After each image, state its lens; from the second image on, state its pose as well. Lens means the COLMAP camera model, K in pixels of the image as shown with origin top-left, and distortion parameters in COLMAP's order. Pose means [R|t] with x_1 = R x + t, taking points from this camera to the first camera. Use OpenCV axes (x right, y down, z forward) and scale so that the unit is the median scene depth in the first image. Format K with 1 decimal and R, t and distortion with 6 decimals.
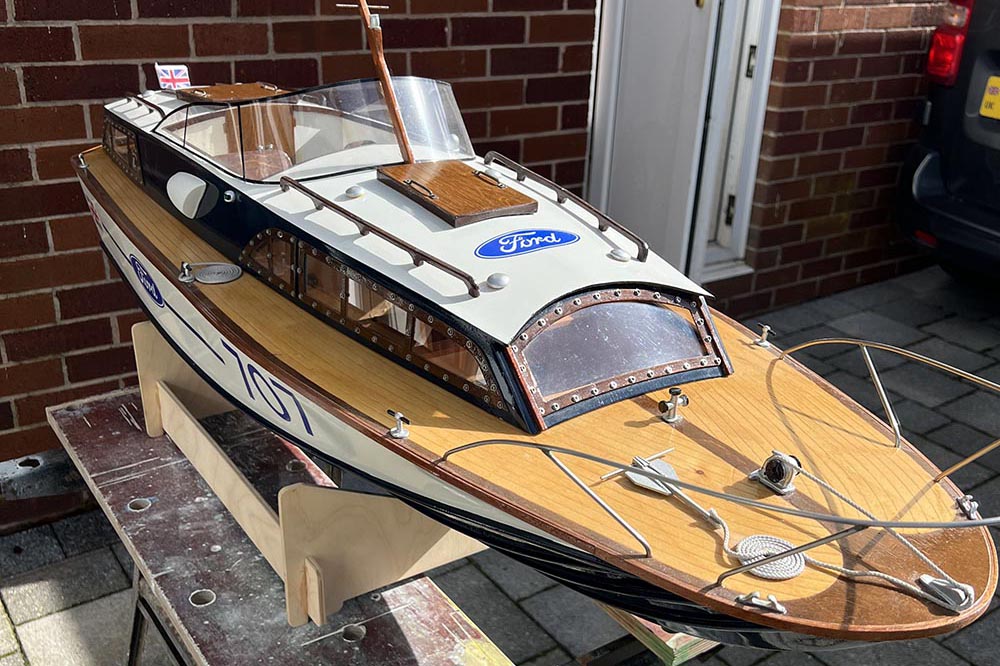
lens RADIAL K [[1020.2, 0, 500.0], [0, 1020.2, 330.9], [0, 0, 1]] dist [0.055114, 0.000000]
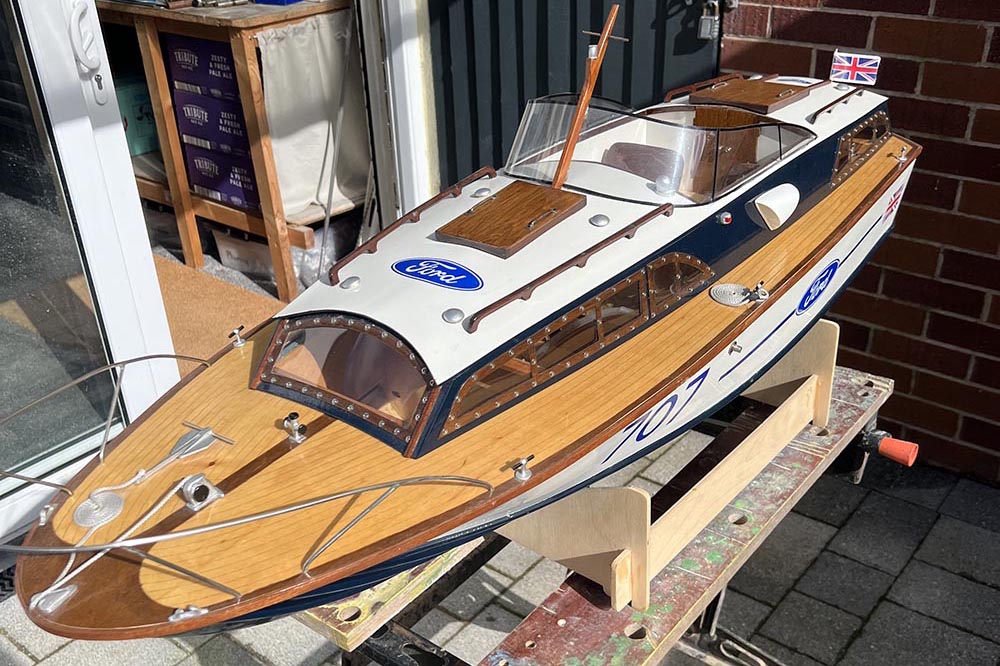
lens RADIAL K [[1020.2, 0, 501.0], [0, 1020.2, 337.4], [0, 0, 1]] dist [0.055114, 0.000000]
pose [[0.357302, 0.416750, -0.835855, 0.315149], [-0.344013, 0.890736, 0.297058, -0.118147], [0.868326, 0.181406, 0.461630, 0.176886]]
